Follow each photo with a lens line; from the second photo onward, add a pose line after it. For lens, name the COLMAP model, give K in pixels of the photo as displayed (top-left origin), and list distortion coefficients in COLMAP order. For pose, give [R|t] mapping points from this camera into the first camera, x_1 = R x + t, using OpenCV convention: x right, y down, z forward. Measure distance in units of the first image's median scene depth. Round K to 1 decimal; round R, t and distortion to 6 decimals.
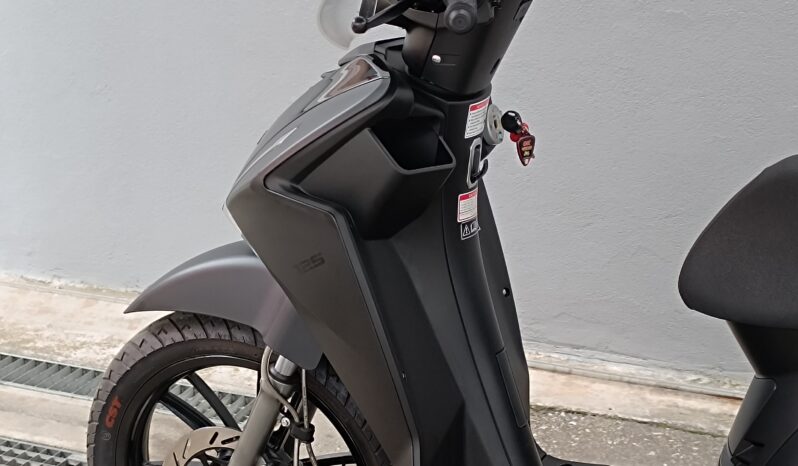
lens RADIAL K [[1446.7, 0, 377.6], [0, 1446.7, 233.0], [0, 0, 1]] dist [0.084764, 0.000000]
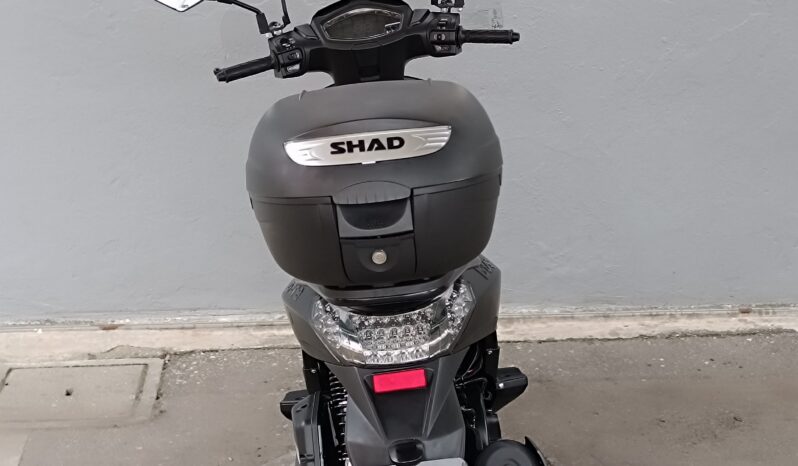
lens RADIAL K [[1446.7, 0, 410.2], [0, 1446.7, 236.2], [0, 0, 1]] dist [0.084764, 0.000000]
pose [[0.878547, -0.117532, 0.462971, -0.332465], [0.131990, 0.991250, 0.001176, 0.036210], [-0.459058, 0.060074, 0.886373, -0.351640]]
